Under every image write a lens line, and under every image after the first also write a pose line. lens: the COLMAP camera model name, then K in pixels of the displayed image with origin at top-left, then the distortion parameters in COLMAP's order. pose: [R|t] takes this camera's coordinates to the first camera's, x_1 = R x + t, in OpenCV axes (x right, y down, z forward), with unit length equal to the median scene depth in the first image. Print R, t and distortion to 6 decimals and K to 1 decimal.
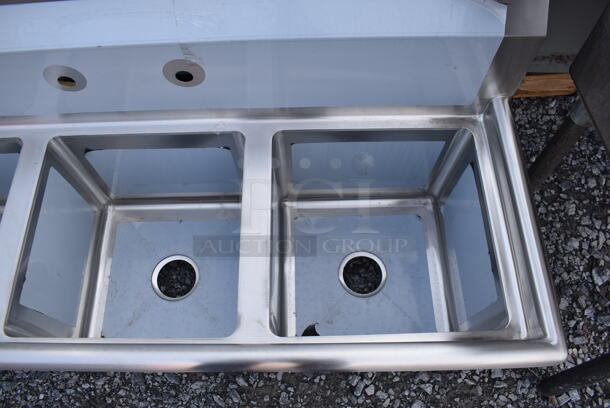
lens RADIAL K [[476.0, 0, 303.8], [0, 476.0, 200.2], [0, 0, 1]] dist [-0.095693, 0.012448]
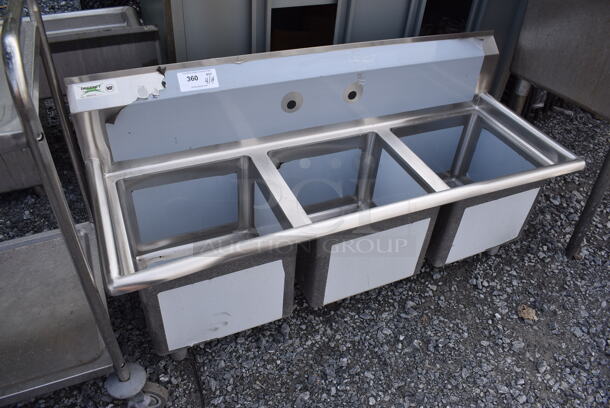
lens RADIAL K [[479.5, 0, 305.0], [0, 479.5, 204.0], [0, 0, 1]] dist [-0.083759, -0.040321]
pose [[0.917315, -0.202795, 0.342647, -0.855241], [0.324467, 0.879512, -0.348107, 0.521785], [-0.230767, 0.430502, 0.872591, -0.295493]]
